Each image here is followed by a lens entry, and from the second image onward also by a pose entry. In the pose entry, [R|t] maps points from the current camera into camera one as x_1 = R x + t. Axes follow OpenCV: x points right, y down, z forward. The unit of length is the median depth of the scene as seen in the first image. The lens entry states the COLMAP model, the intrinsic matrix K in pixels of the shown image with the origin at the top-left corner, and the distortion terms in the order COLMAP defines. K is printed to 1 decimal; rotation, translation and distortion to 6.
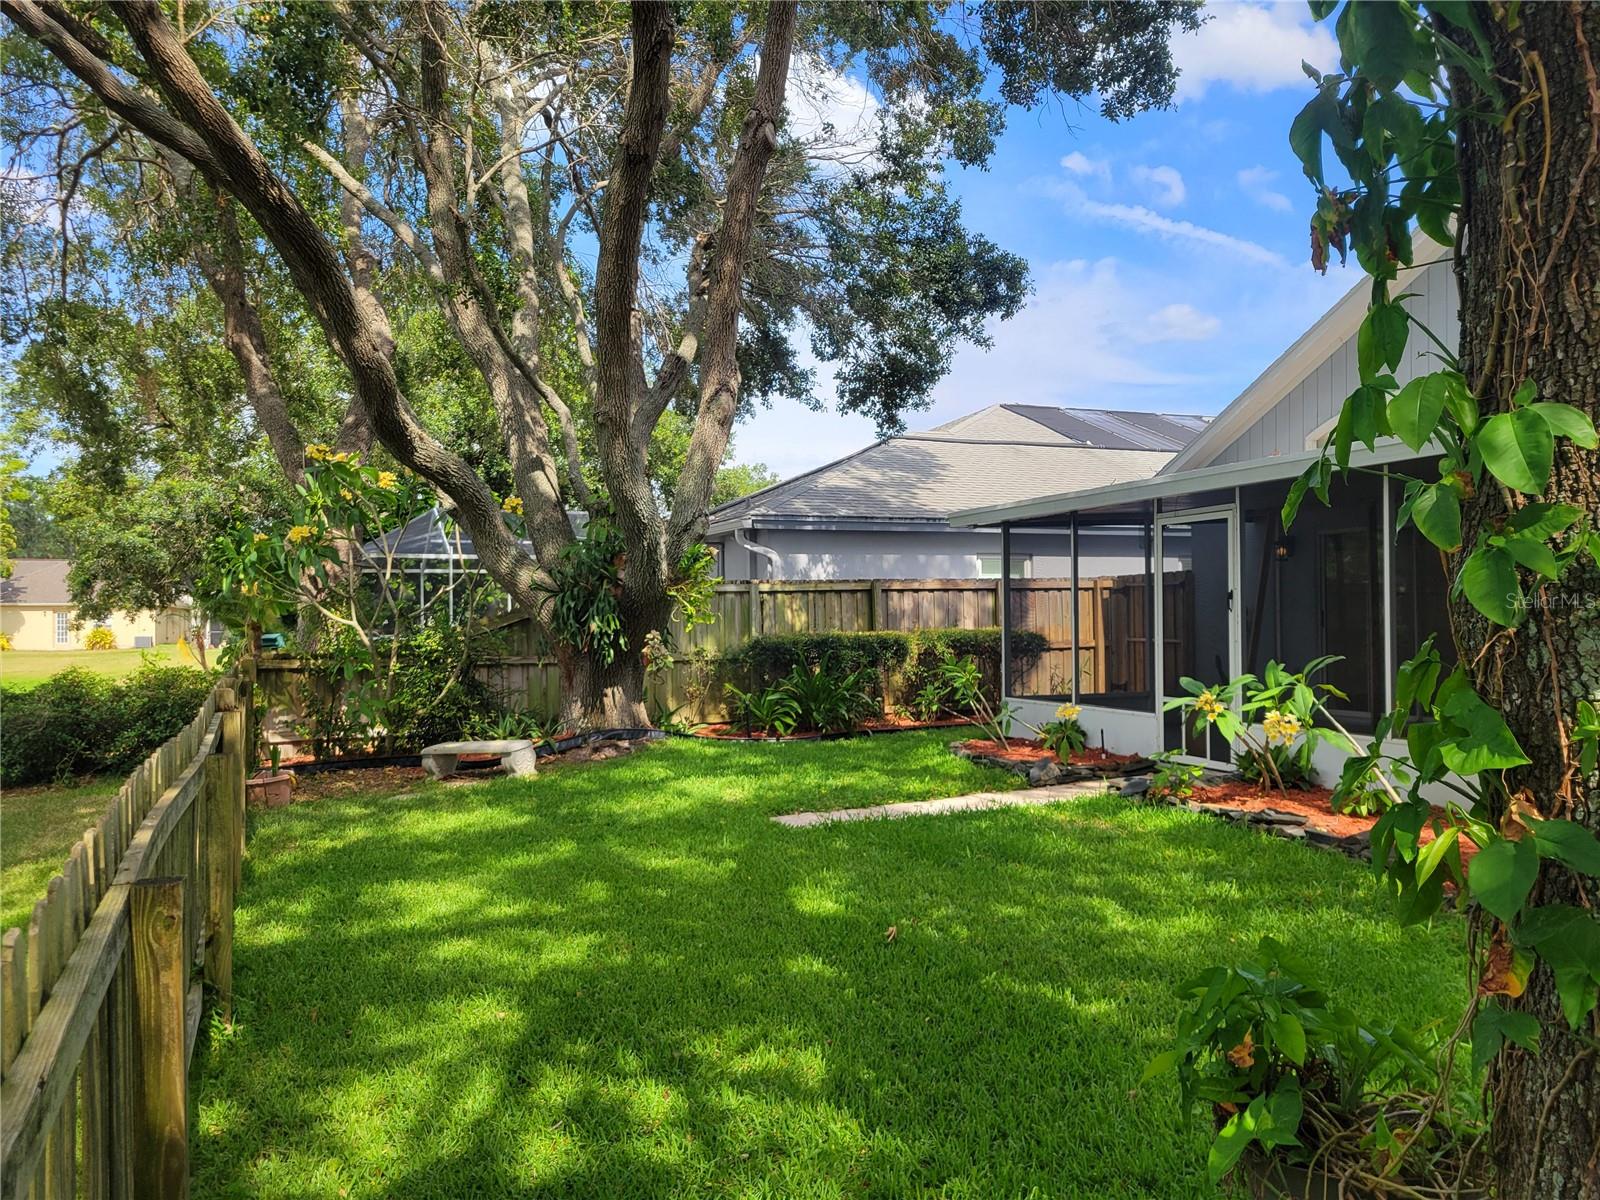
lens RADIAL K [[1325.8, 0, 800.0], [0, 1325.8, 600.0], [0, 0, 1]] dist [0.038753, -0.002970]
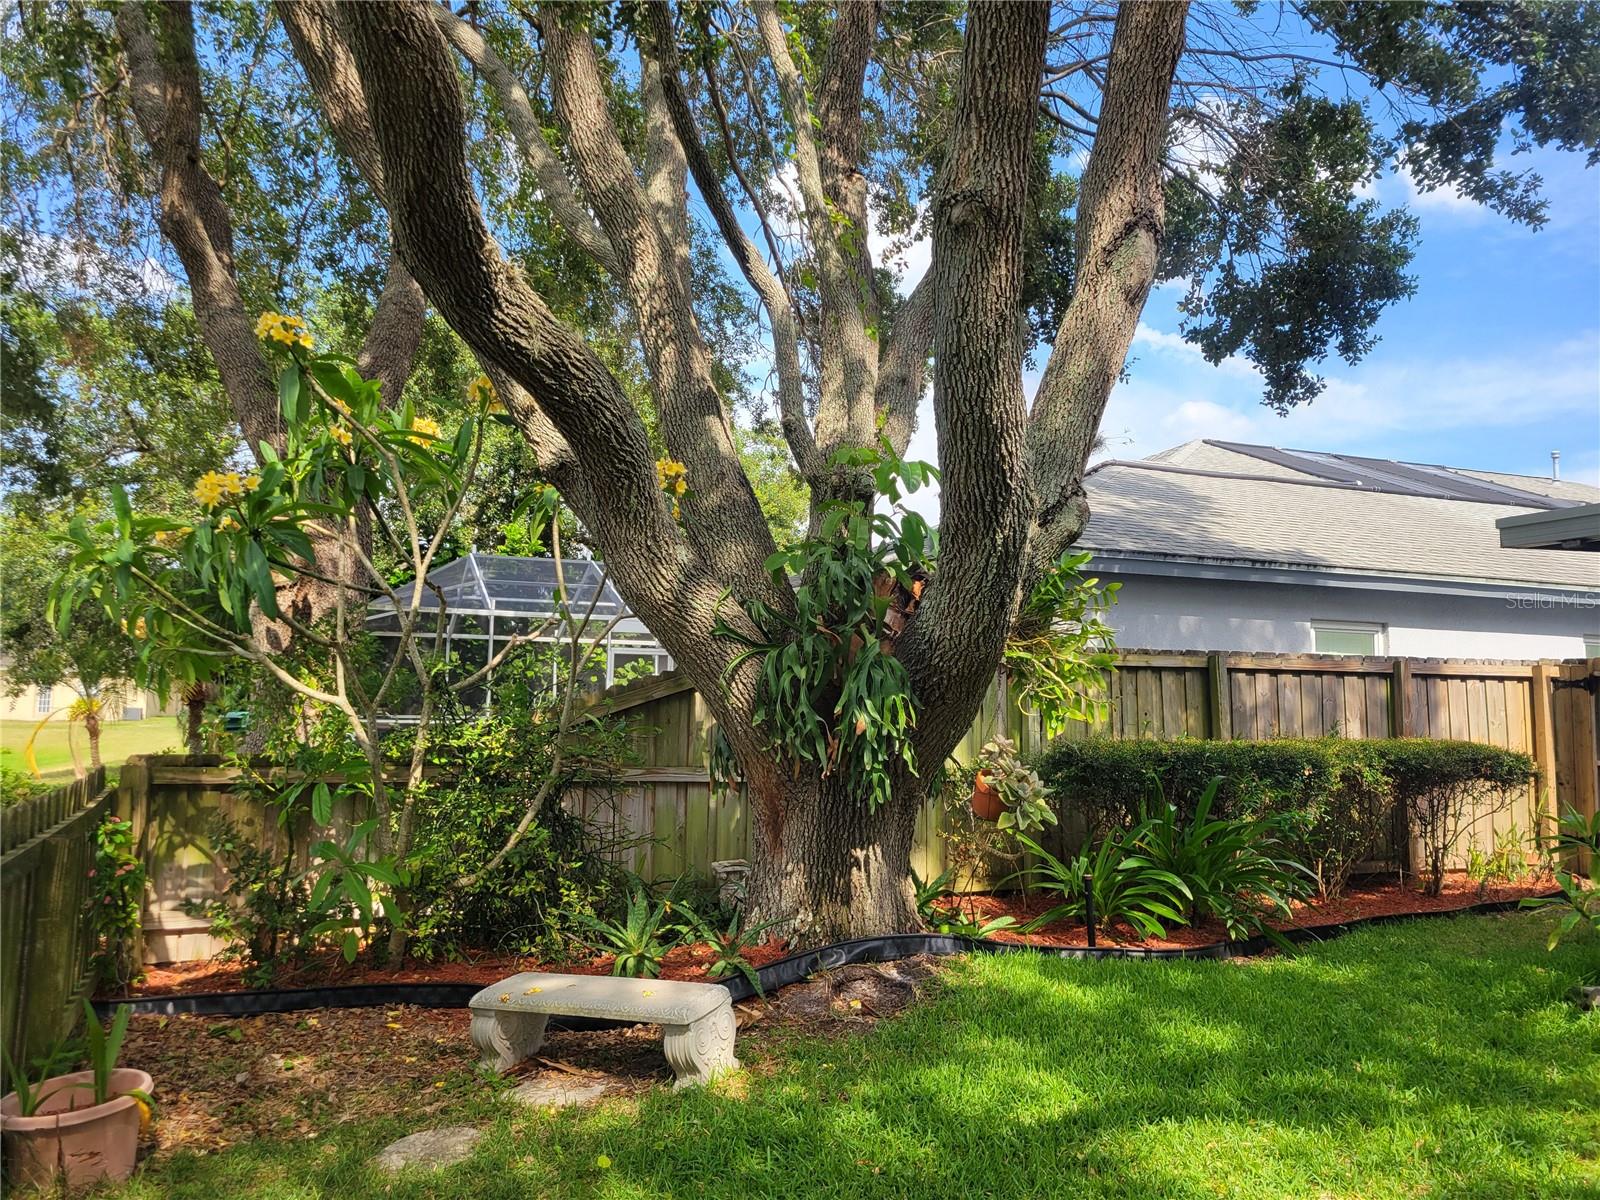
lens RADIAL K [[1207.6, 0, 778.4], [0, 1207.6, 589.0], [0, 0, 1]] dist [0.051921, -0.033161]
pose [[0.999609, 0.027834, -0.002543, -0.166684], [-0.027949, 0.996234, -0.082078, 0.008481], [0.000249, 0.082117, 0.996623, 0.528216]]
